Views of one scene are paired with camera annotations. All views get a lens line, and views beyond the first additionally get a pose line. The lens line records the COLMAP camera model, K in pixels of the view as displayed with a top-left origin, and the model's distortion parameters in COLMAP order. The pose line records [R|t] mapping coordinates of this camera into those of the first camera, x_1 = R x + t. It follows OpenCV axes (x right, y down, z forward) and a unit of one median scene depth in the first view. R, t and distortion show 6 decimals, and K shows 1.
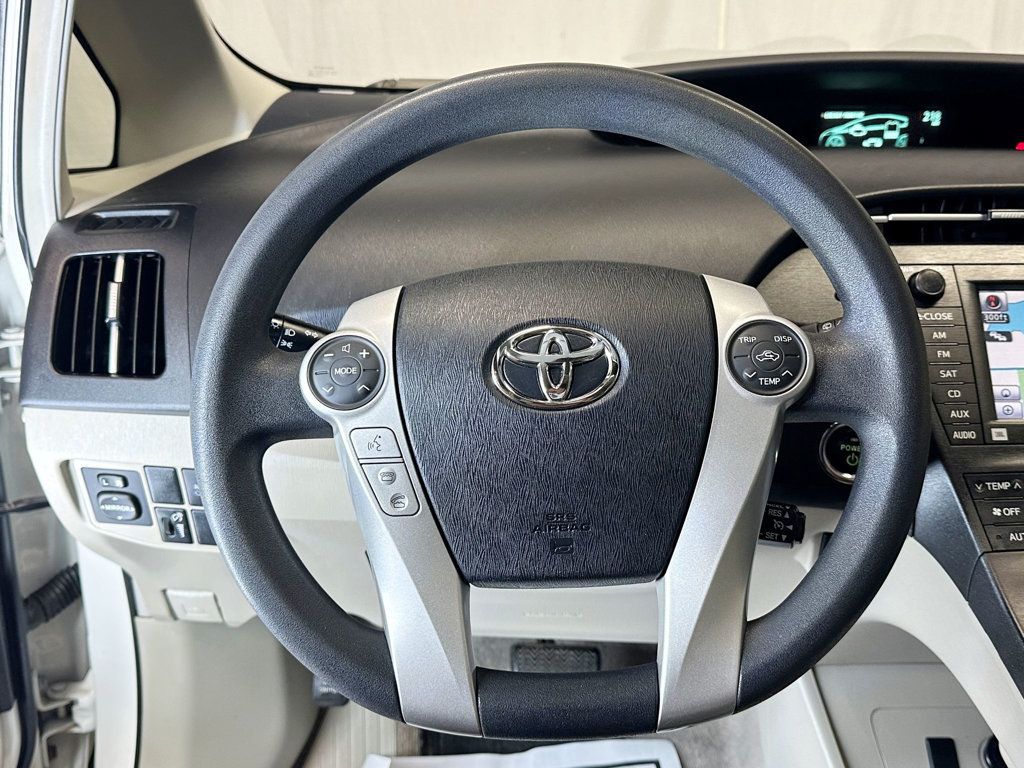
lens RADIAL K [[984.9, 0, 512.0], [0, 984.9, 384.0], [0, 0, 1]] dist [0.171985, -0.430966]
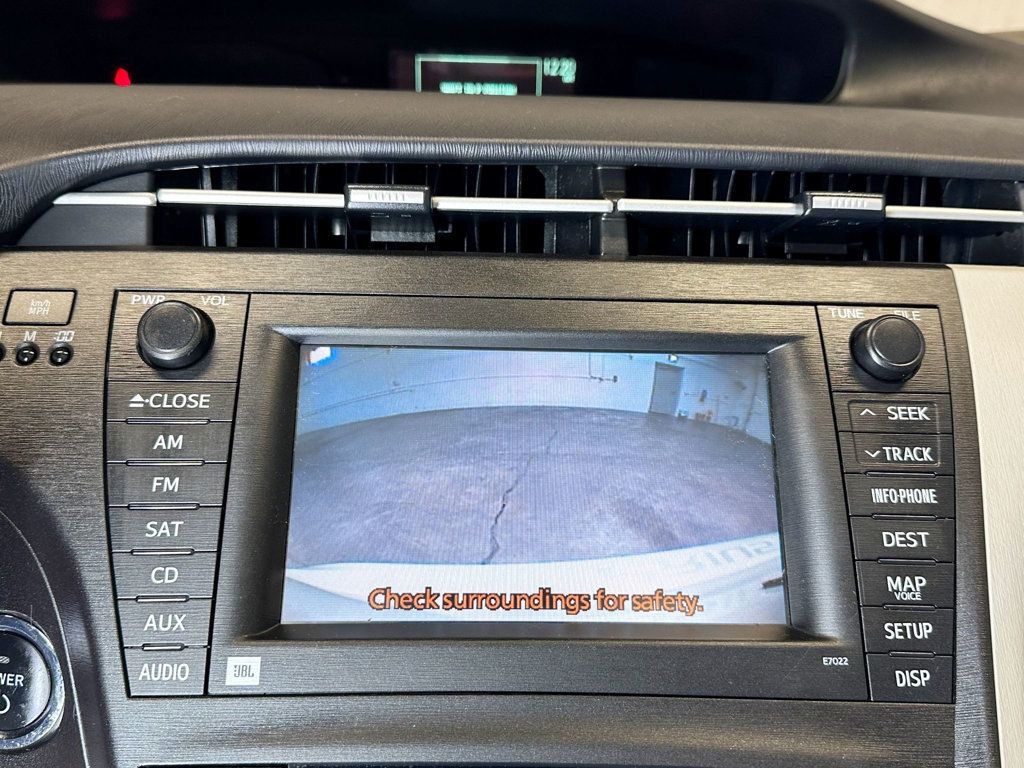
lens RADIAL K [[984.9, 0, 512.0], [0, 984.9, 384.0], [0, 0, 1]] dist [0.171985, -0.430966]
pose [[0.998475, 0.012909, 0.053677, 0.546945], [-0.012331, 0.999862, -0.011093, -0.071161], [-0.053813, 0.010414, 0.998497, 0.507766]]
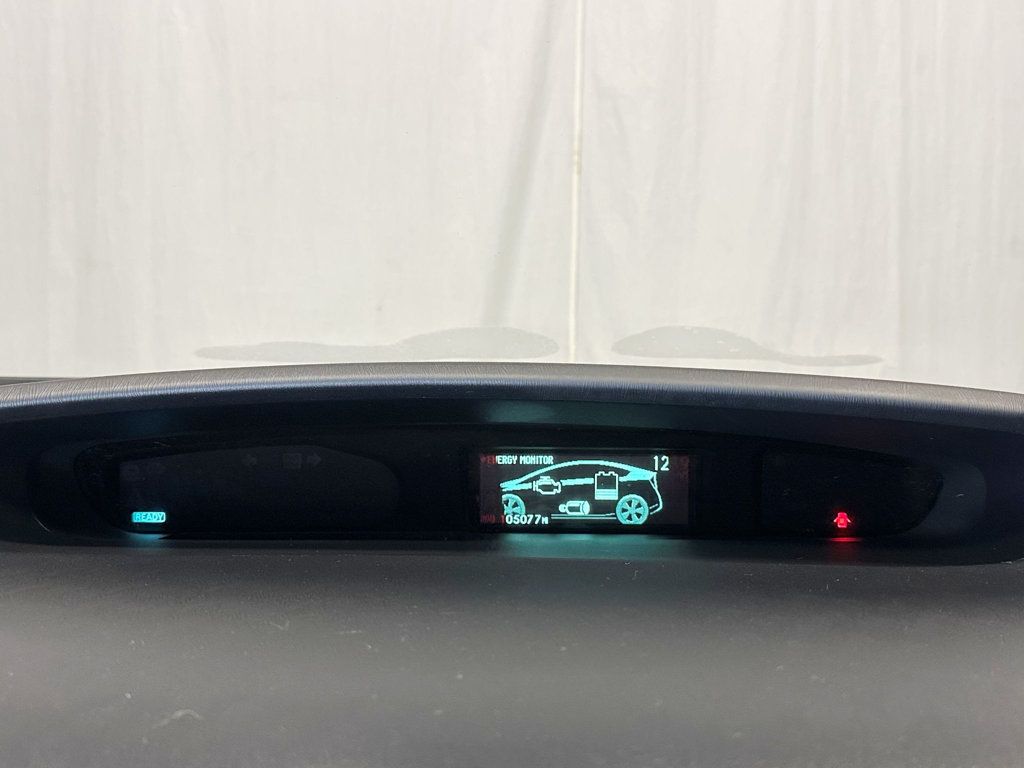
lens RADIAL K [[984.9, 0, 512.0], [0, 984.9, 384.0], [0, 0, 1]] dist [0.171985, -0.430966]
pose [[0.999824, 0.012153, 0.014269, 0.495169], [-0.008273, 0.969270, -0.245859, -0.267470], [-0.016819, 0.245698, 0.969200, 0.691547]]
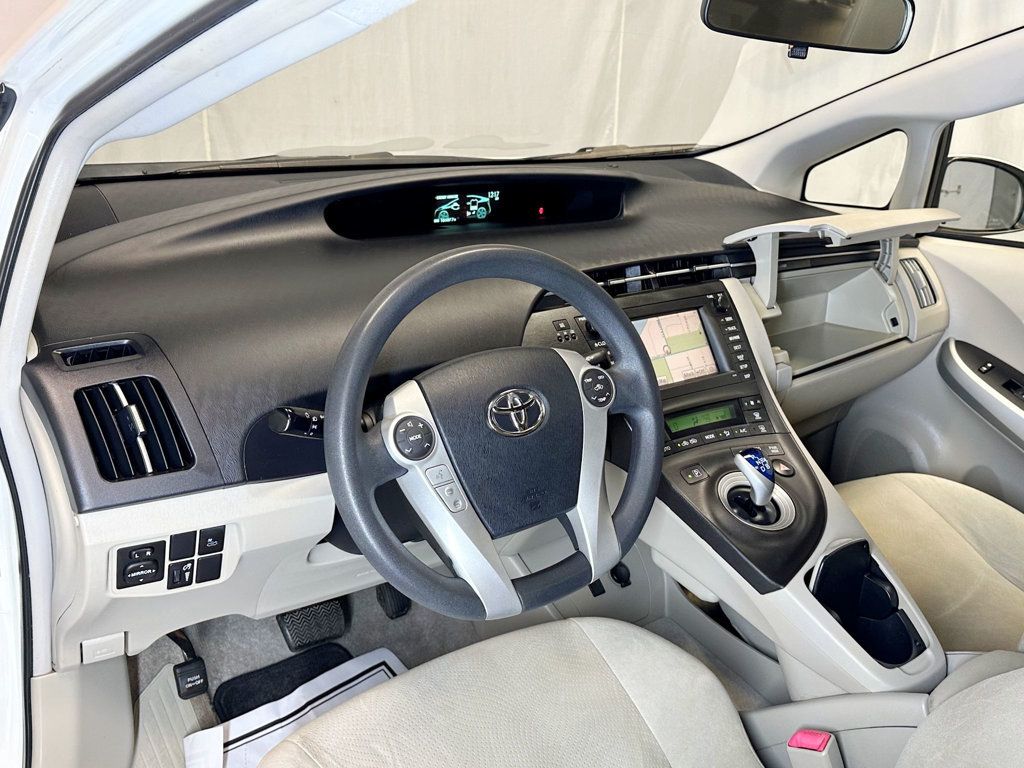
lens RADIAL K [[980.3, 0, 512.0], [0, 980.3, 384.0], [0, 0, 1]] dist [0.172554, -0.319221]
pose [[0.786558, -0.169822, 0.593706, -0.796970], [0.140378, 0.985443, 0.095896, -0.188742], [-0.601349, 0.007916, 0.798947, -0.357142]]
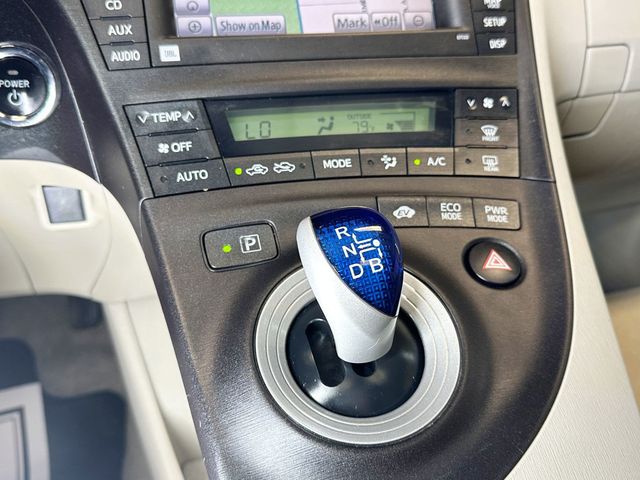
lens RADIAL K [[615.6, 0, 320.0], [0, 615.6, 240.0], [0, 0, 1]] dist [0.171985, -0.430966]
pose [[0.953176, -0.124899, 0.275420, 0.417122], [0.050572, 0.963737, 0.262018, 0.065564], [-0.298158, -0.235820, 0.924927, 0.421505]]
